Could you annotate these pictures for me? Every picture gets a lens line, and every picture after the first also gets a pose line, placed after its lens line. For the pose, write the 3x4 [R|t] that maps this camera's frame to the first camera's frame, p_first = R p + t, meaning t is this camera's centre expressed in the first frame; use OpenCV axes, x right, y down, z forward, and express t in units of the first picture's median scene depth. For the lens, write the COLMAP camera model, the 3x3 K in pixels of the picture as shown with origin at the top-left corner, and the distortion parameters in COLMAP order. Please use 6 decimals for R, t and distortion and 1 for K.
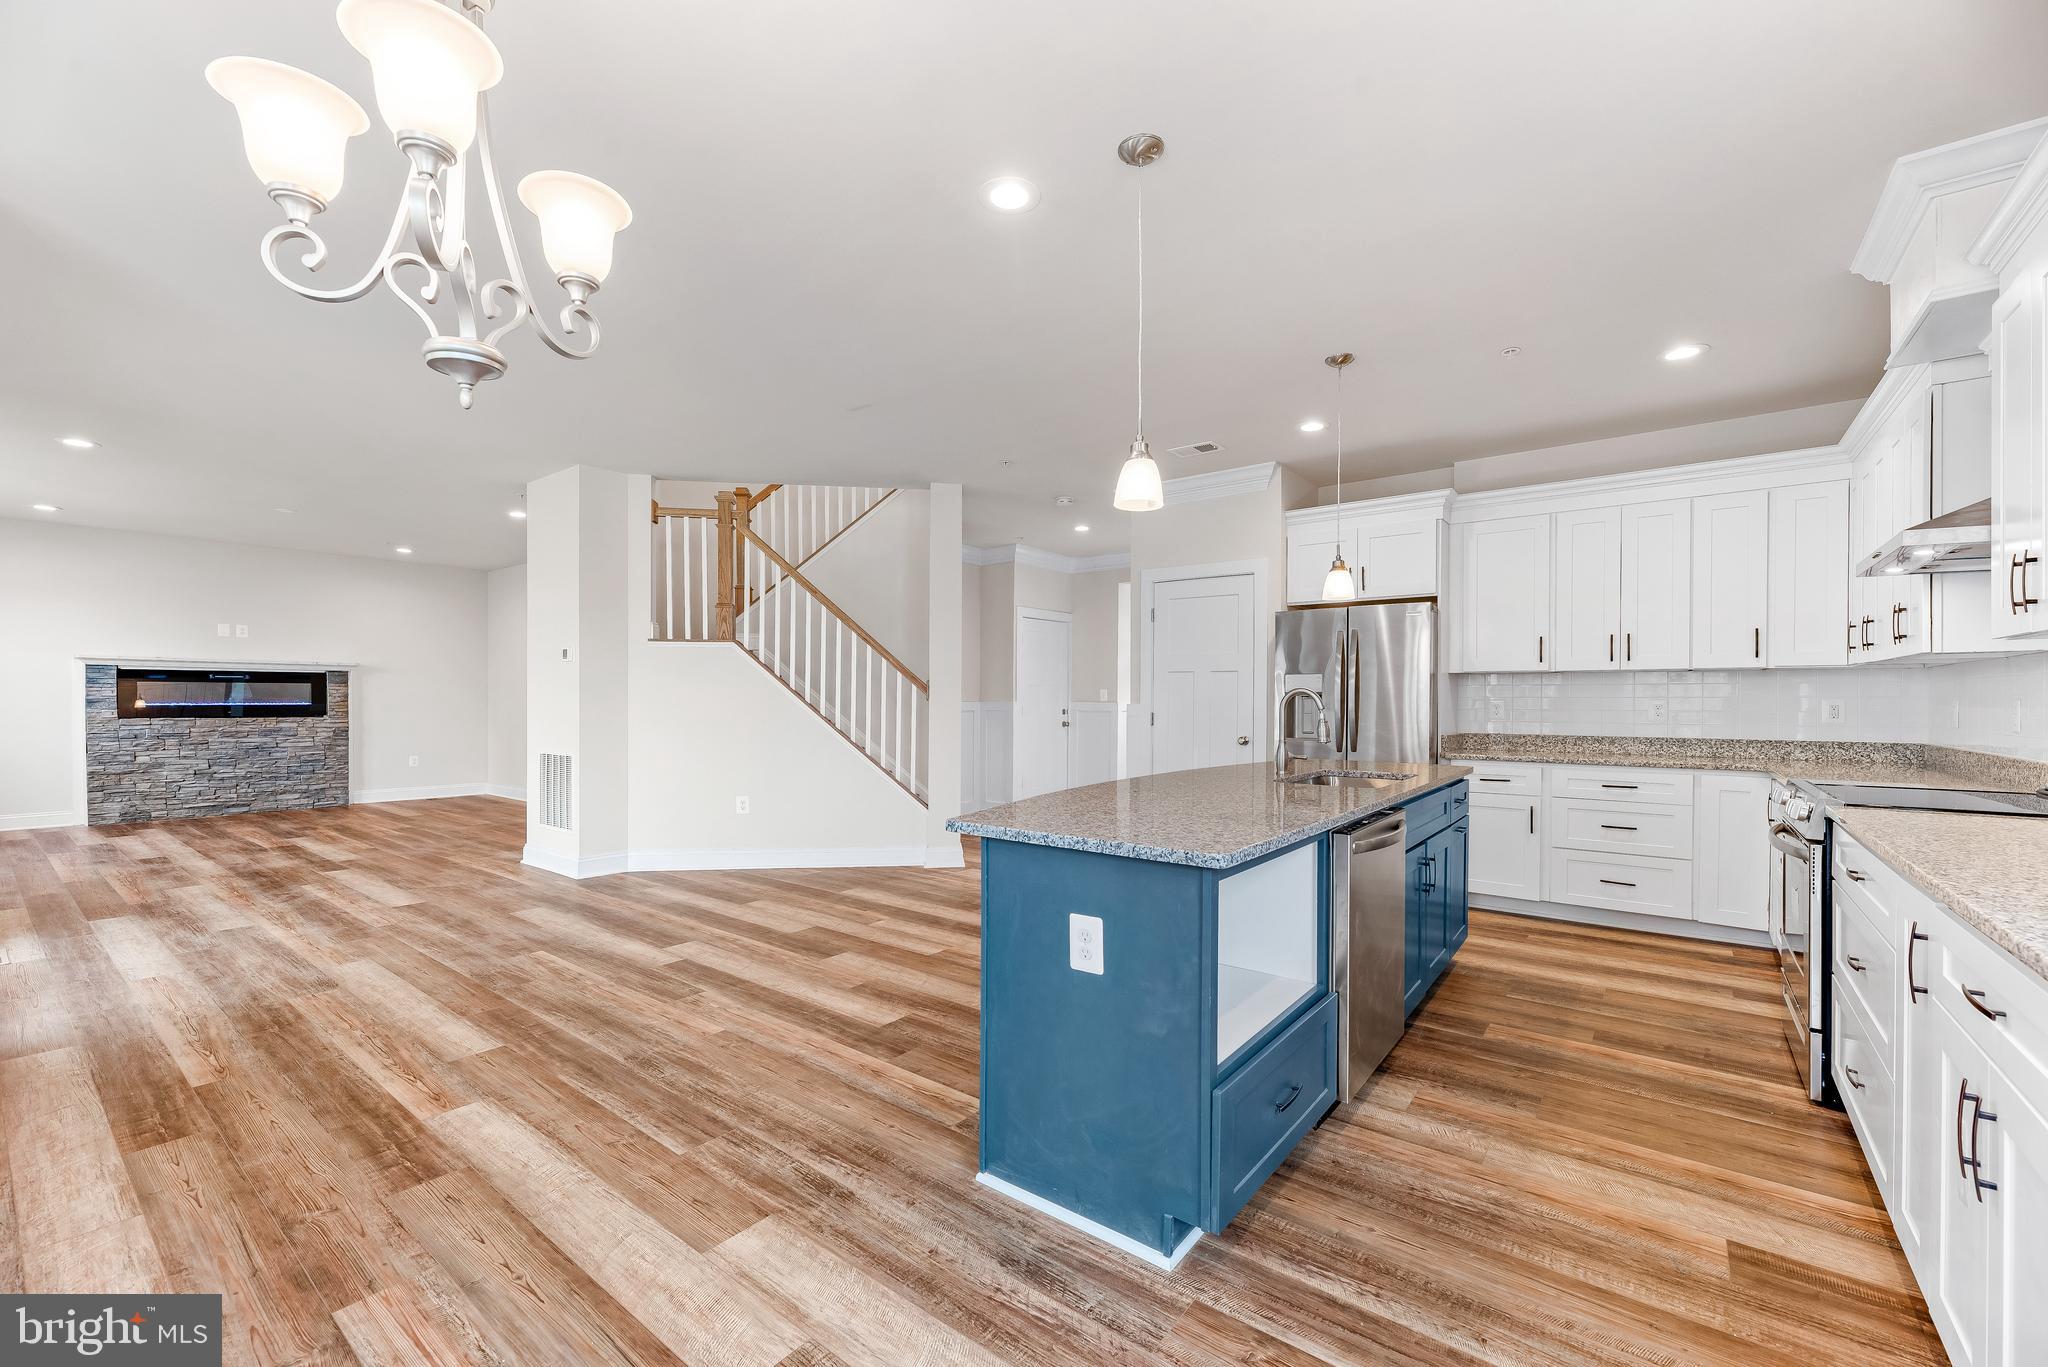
lens RADIAL K [[831.0, 0, 1018.5], [0, 831.0, 702.8], [0, 0, 1]] dist [0.000355, 0.000278]
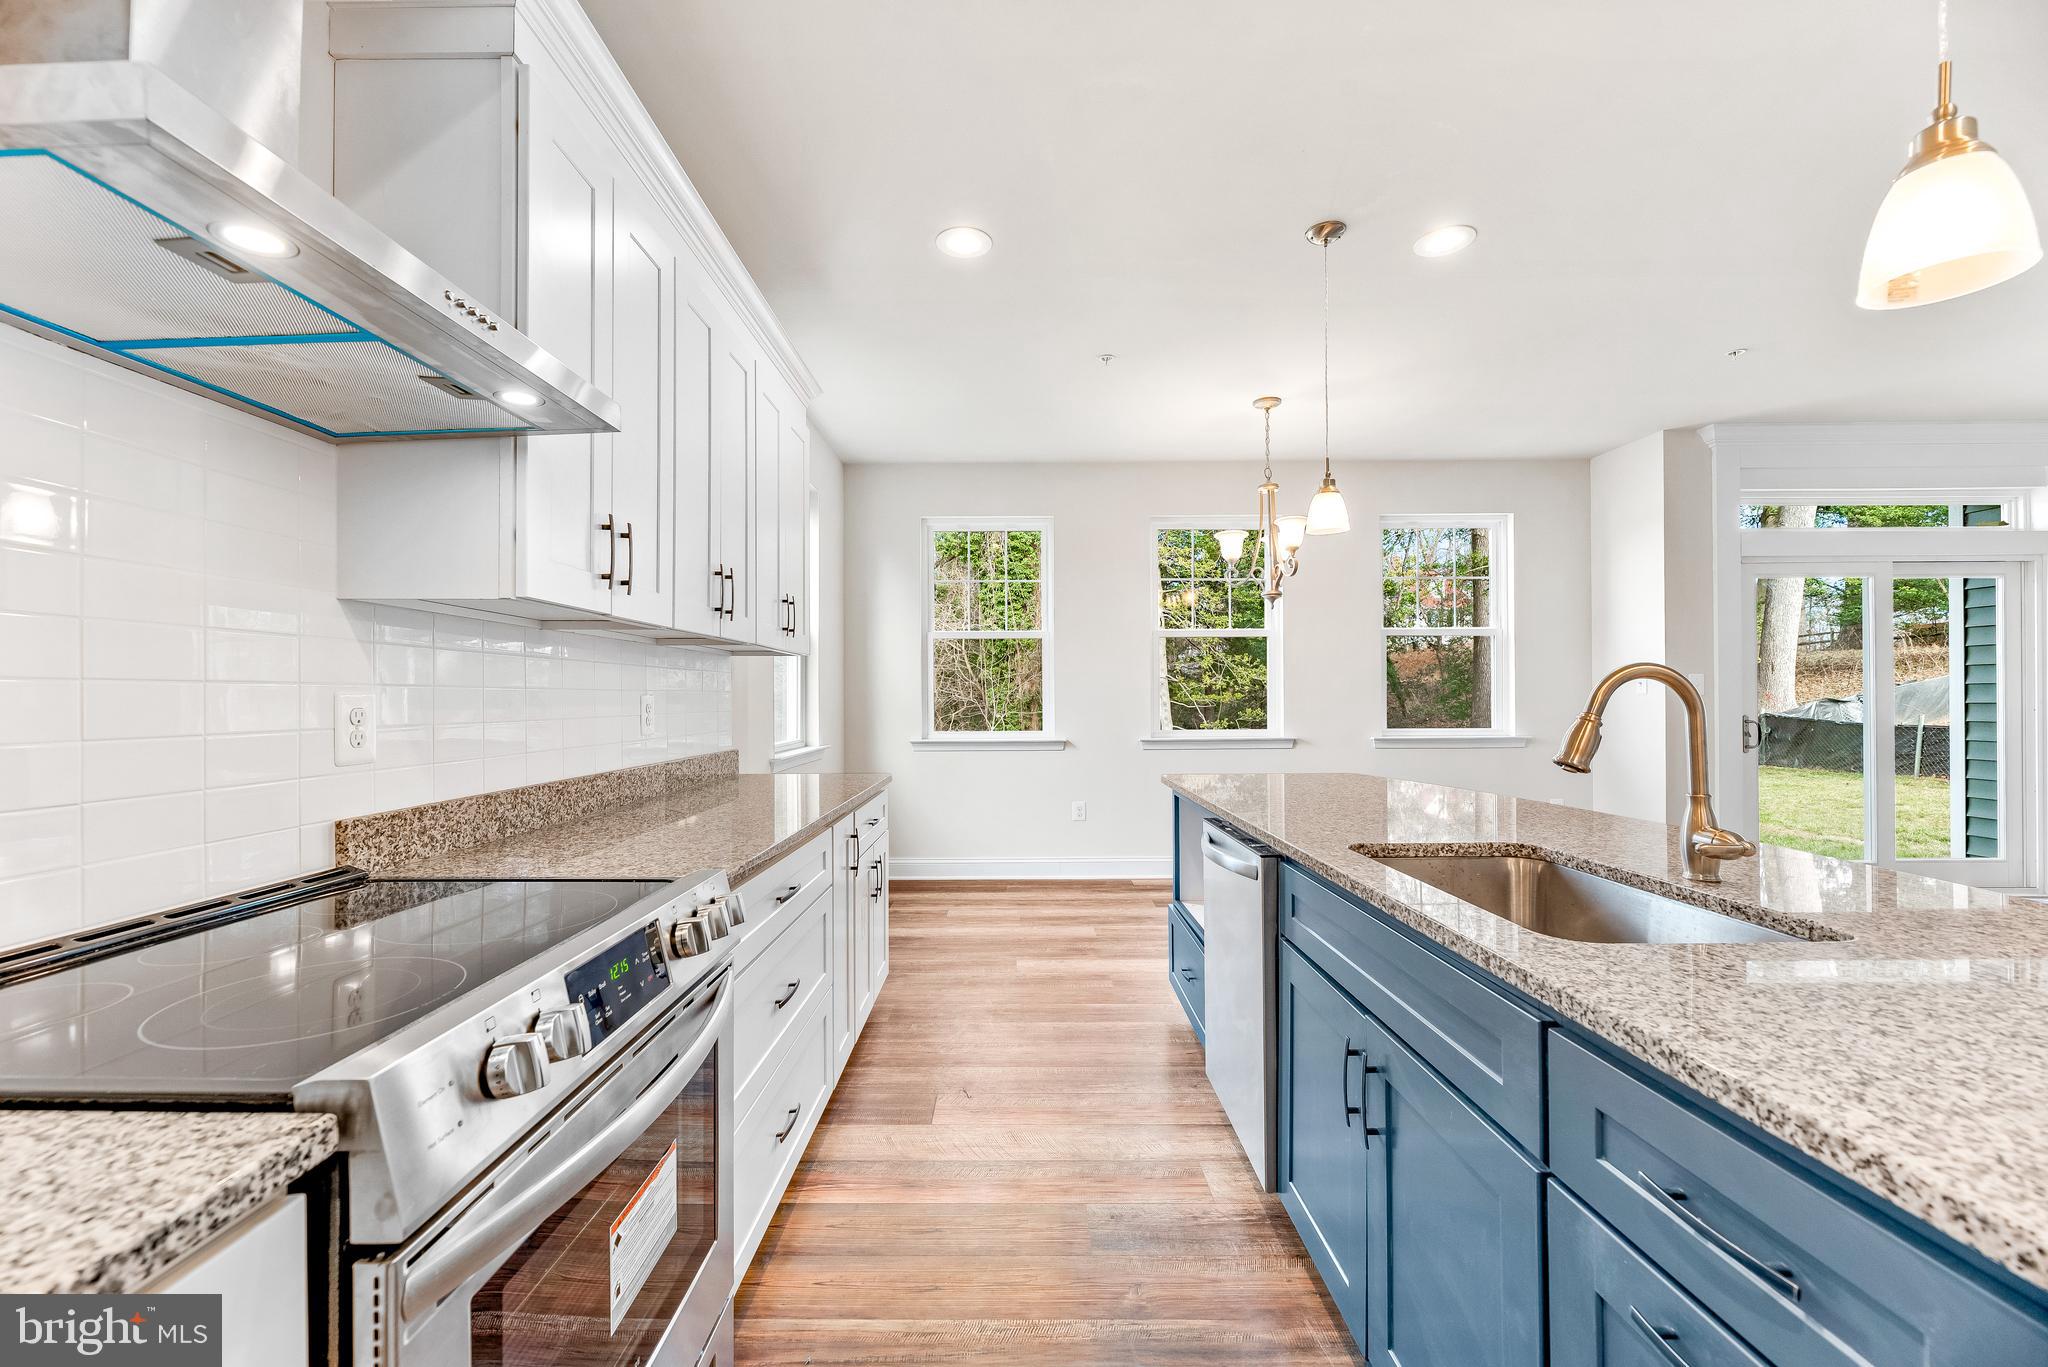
lens RADIAL K [[822.7, 0, 1014.6], [0, 822.7, 694.4], [0, 0, 1]] dist [0.000751, -0.000540]
pose [[-0.790731, -0.001420, -0.612162, 0.590133], [-0.000979, 0.999999, -0.001054, -0.001556], [0.612163, -0.000234, -0.790732, 0.802608]]
